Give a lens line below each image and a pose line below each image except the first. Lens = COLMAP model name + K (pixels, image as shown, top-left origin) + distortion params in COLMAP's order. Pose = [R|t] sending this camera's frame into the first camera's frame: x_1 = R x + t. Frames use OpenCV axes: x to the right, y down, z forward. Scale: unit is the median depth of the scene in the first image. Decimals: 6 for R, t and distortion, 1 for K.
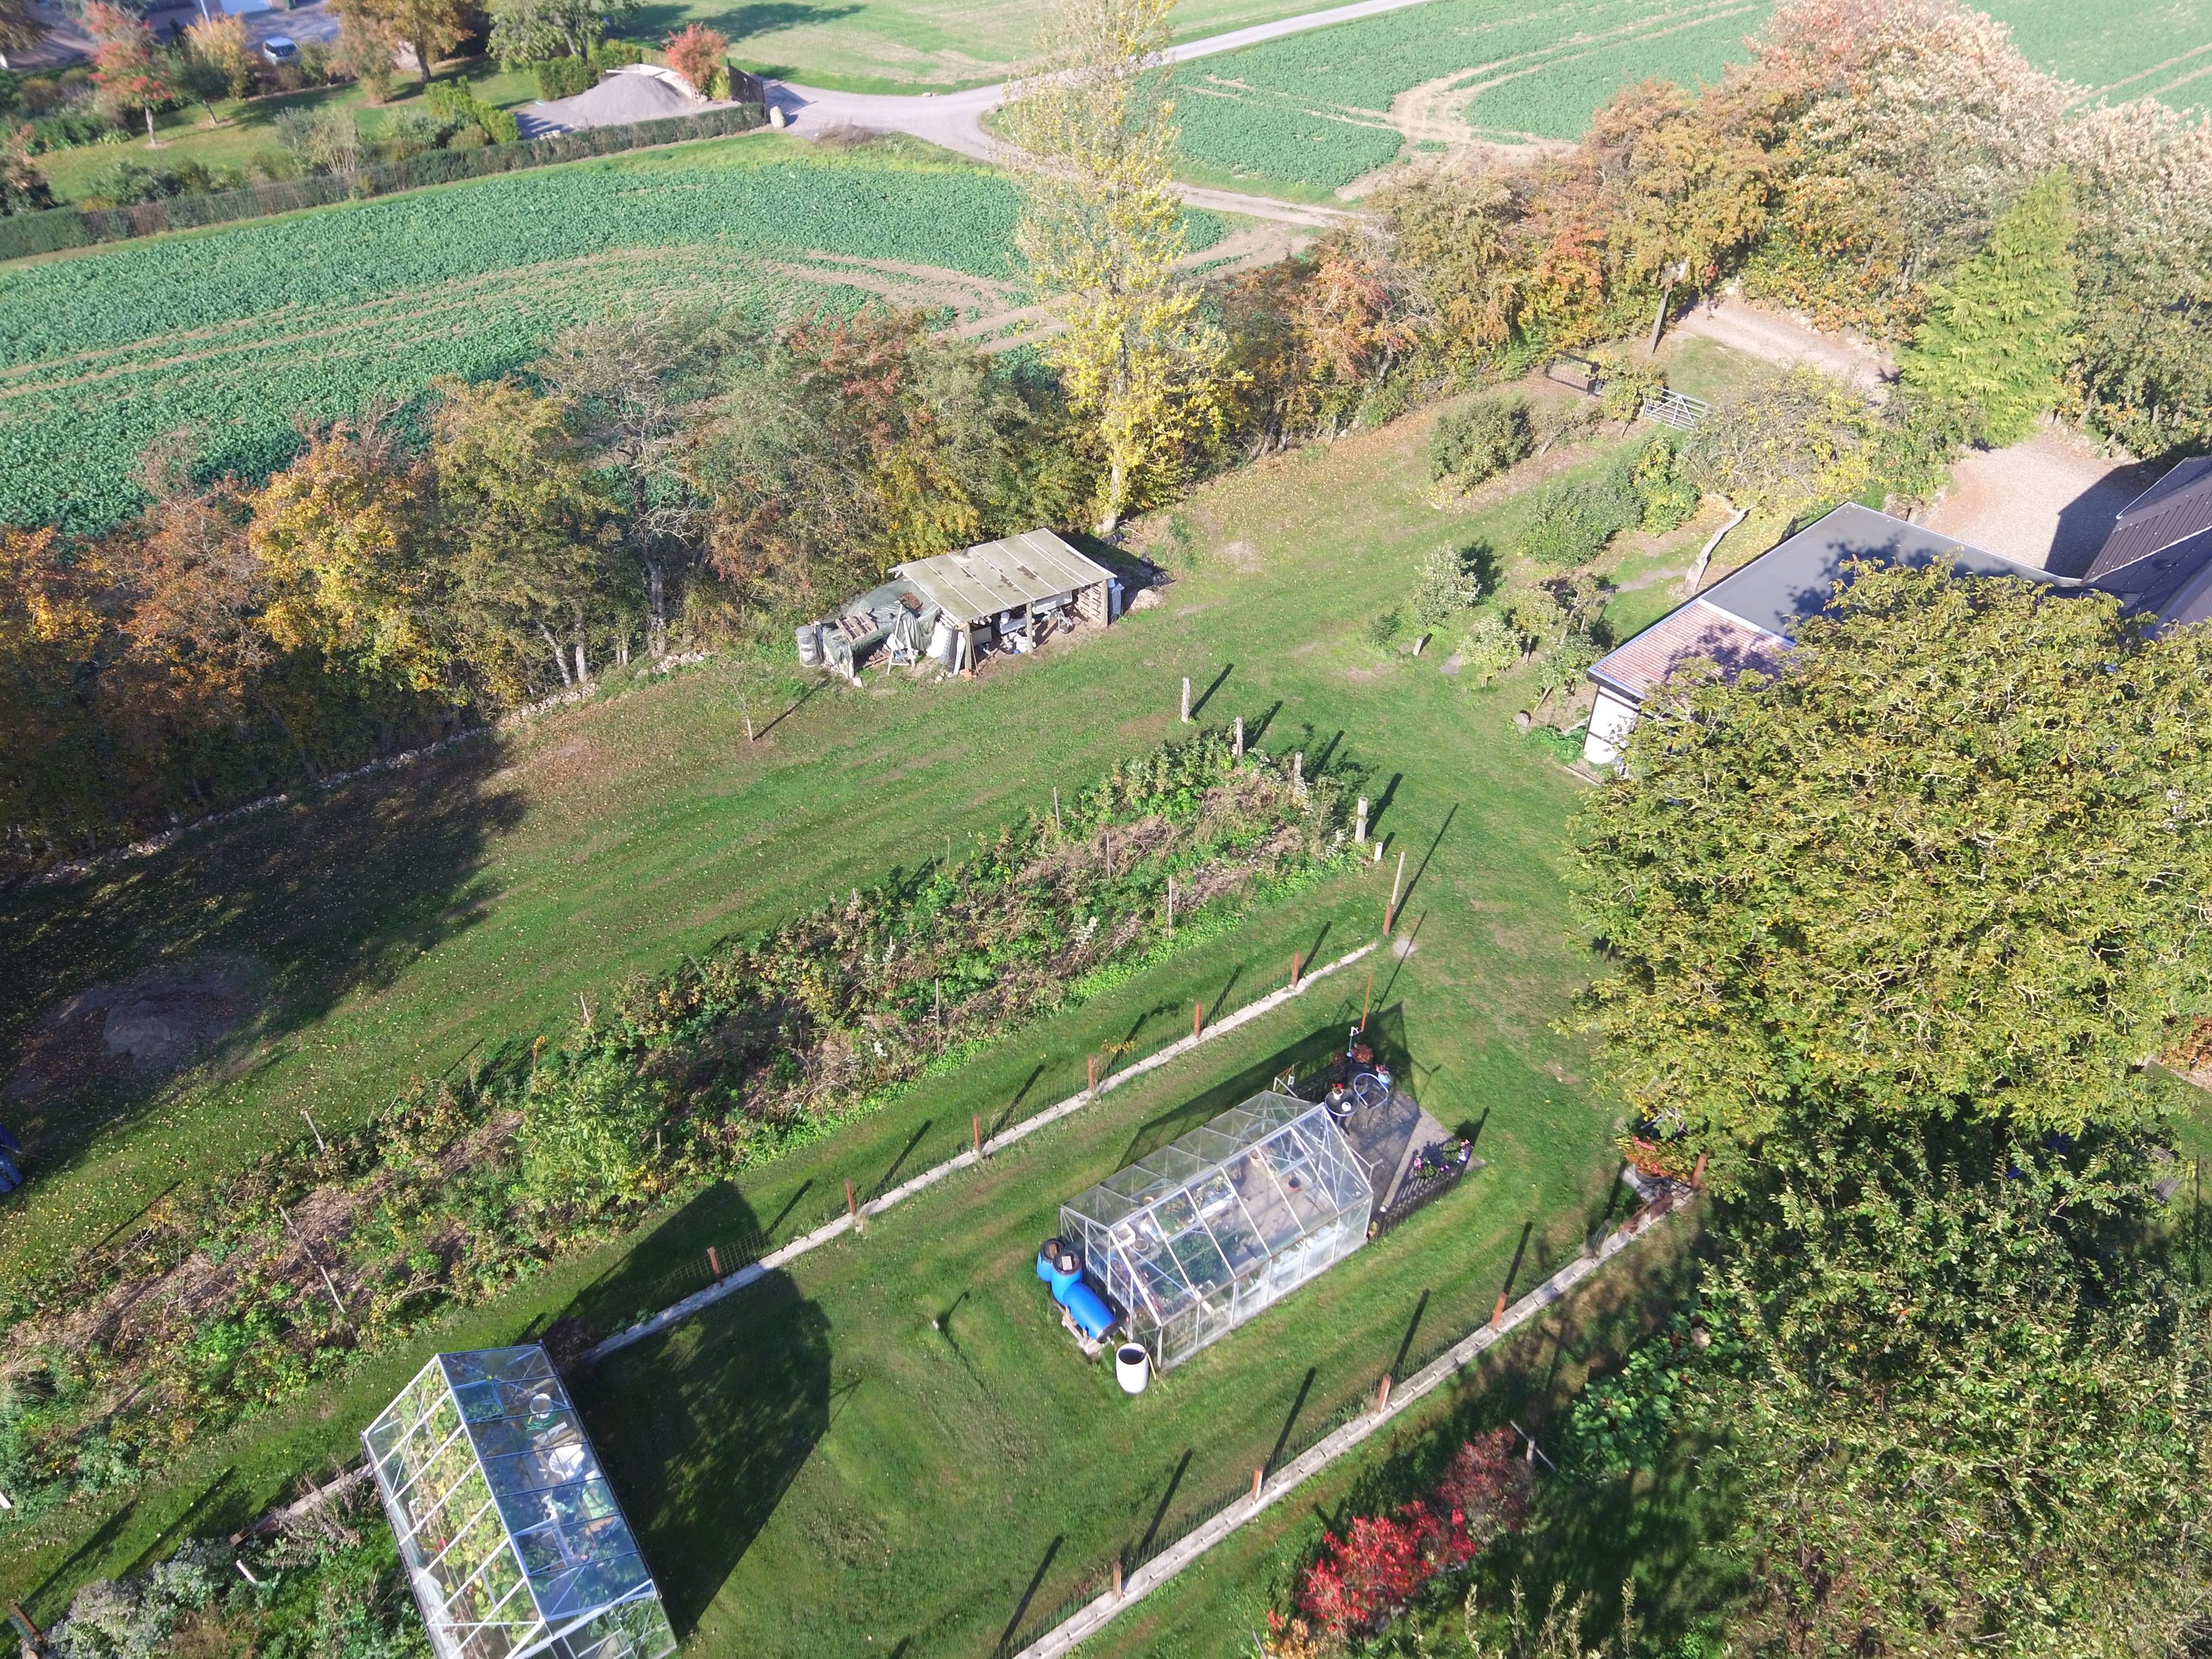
lens RADIAL K [[1507.2, 0, 1114.0], [0, 1507.2, 875.5], [0, 0, 1]] dist [-0.002121, 0.001405]
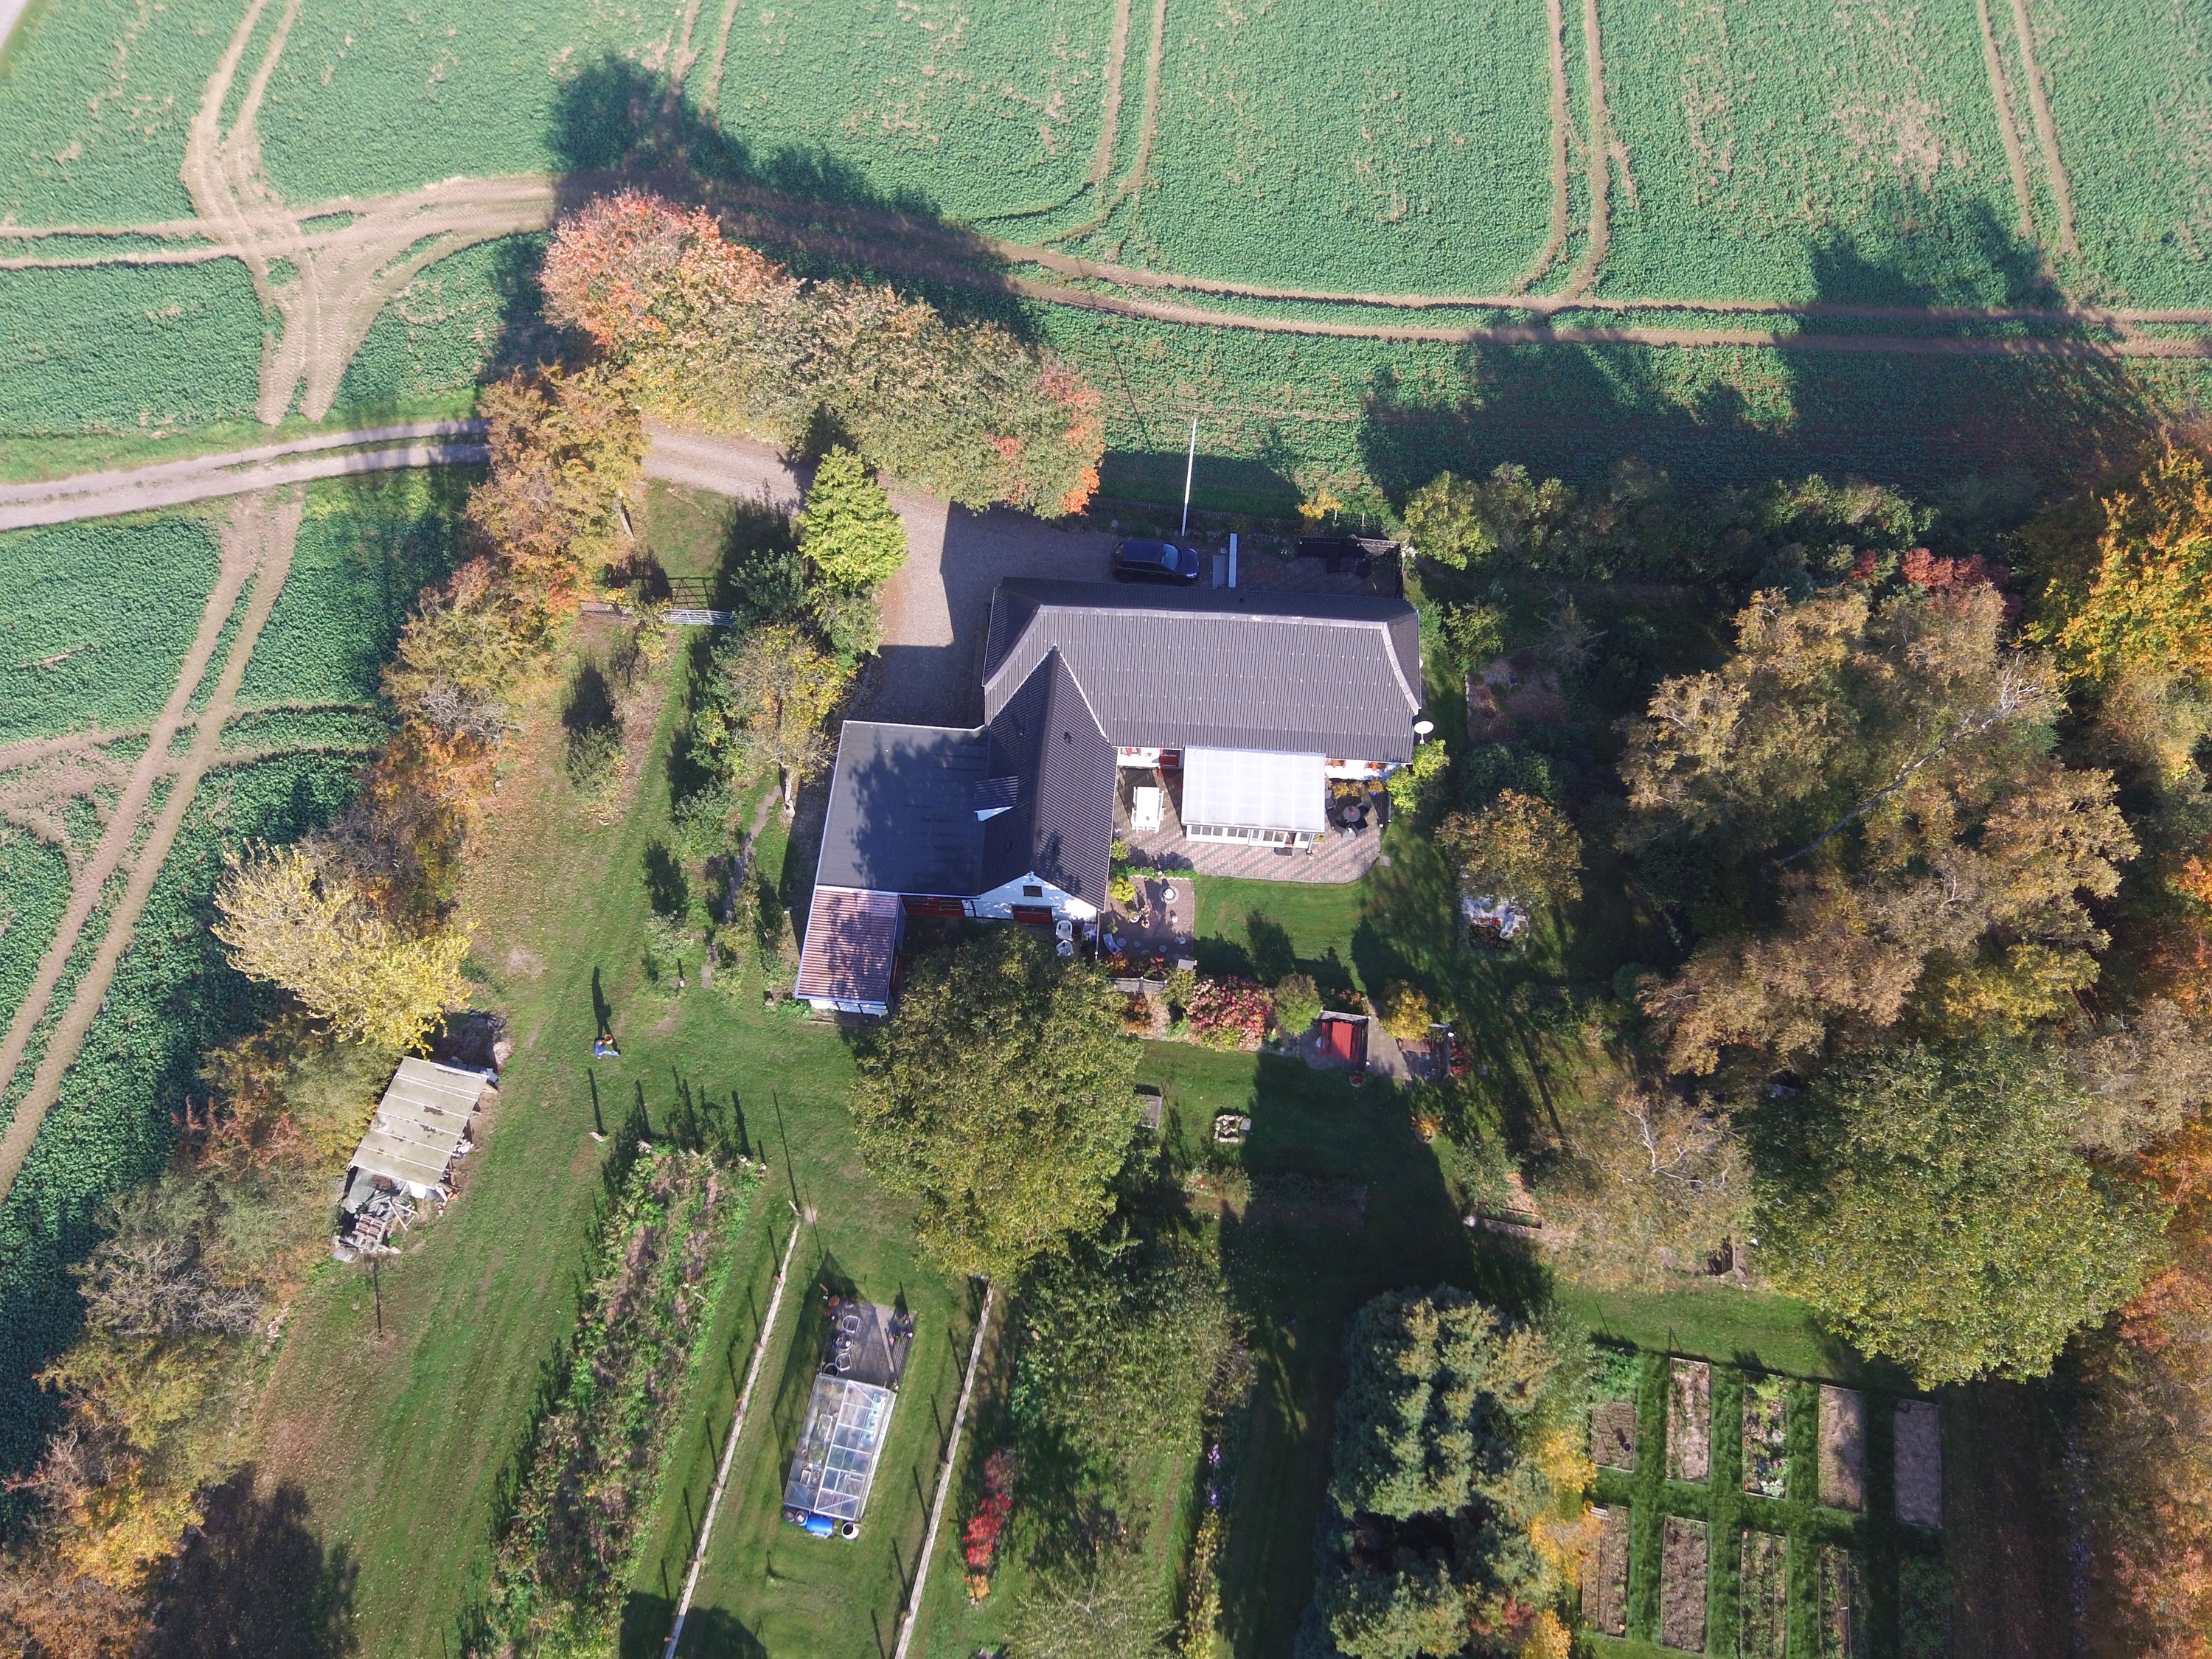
lens RADIAL K [[1507.2, 0, 1107.7], [0, 1507.2, 865.2], [0, 0, 1]] dist [-0.002121, 0.001405]
pose [[0.737480, -0.618979, 0.270165, 0.199608], [0.442634, 0.745117, 0.498875, -0.916150], [-0.510097, -0.248326, 0.823490, -0.539303]]
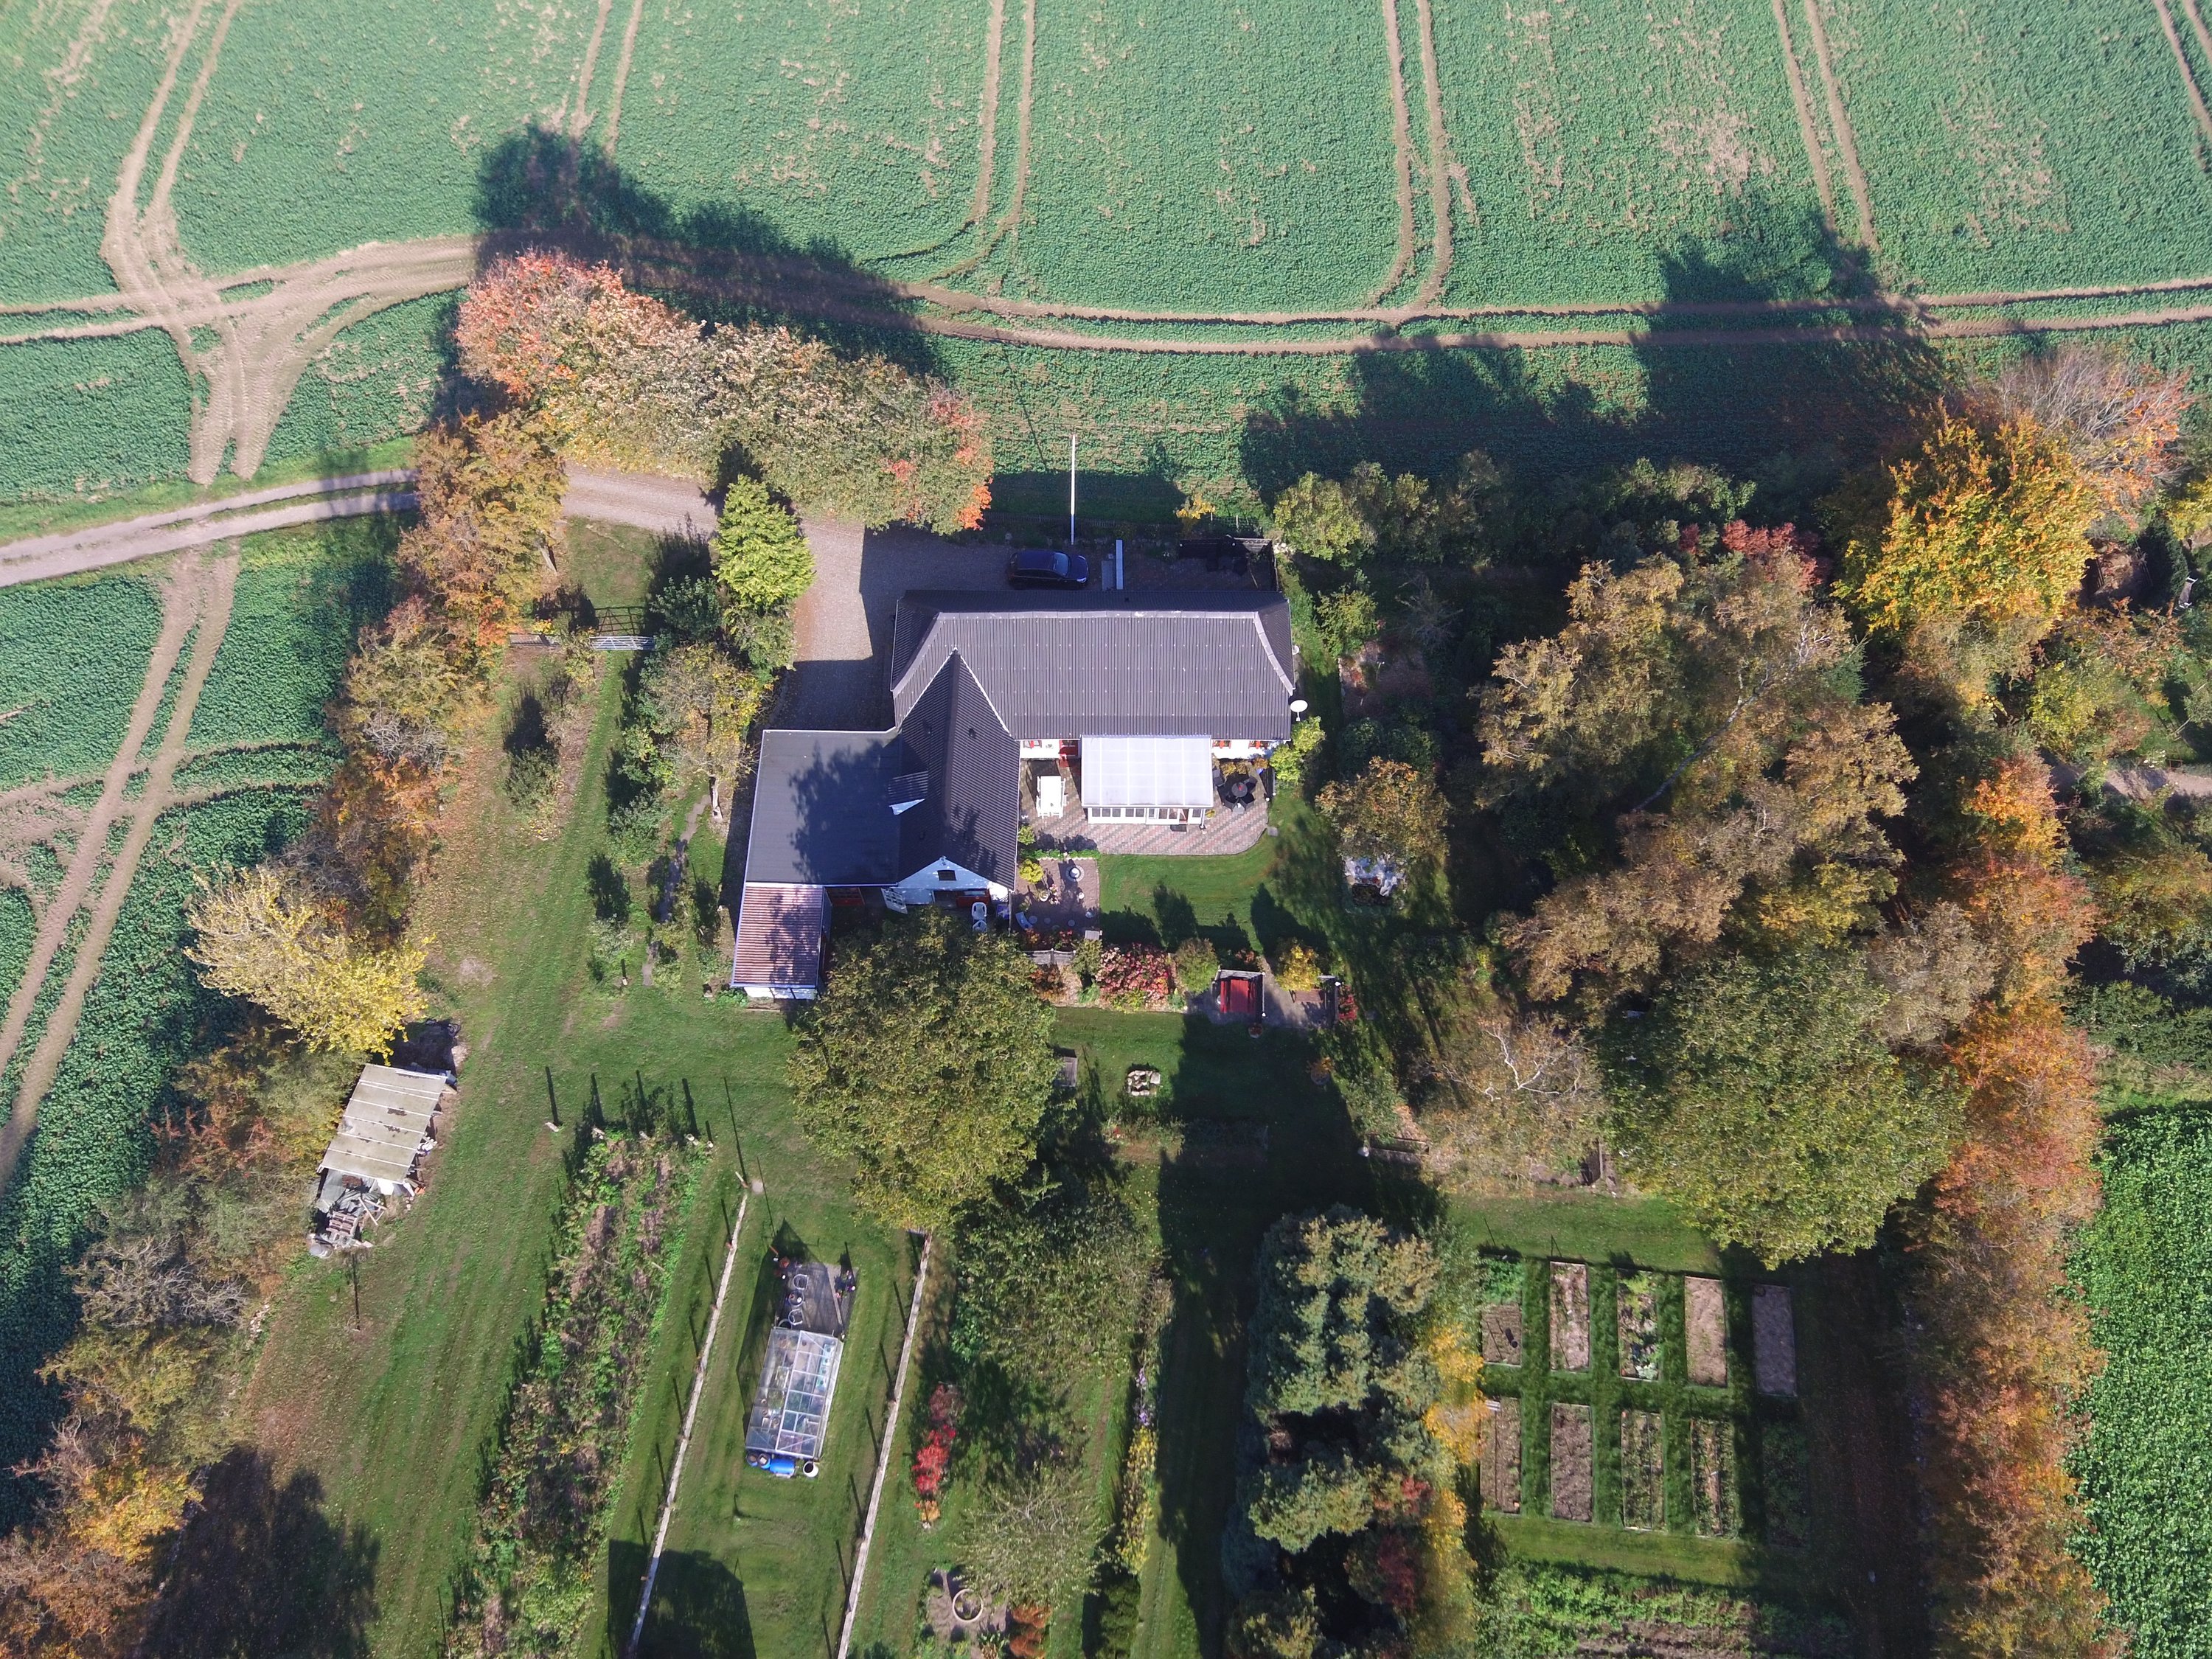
lens RADIAL K [[1507.2, 0, 1109.3], [0, 1507.2, 865.9], [0, 0, 1]] dist [-0.002121, 0.001405]
pose [[0.689200, -0.657029, 0.305478, 0.160051], [0.468293, 0.725624, 0.504154, -0.927973], [-0.552906, -0.204409, 0.807782, -0.697550]]
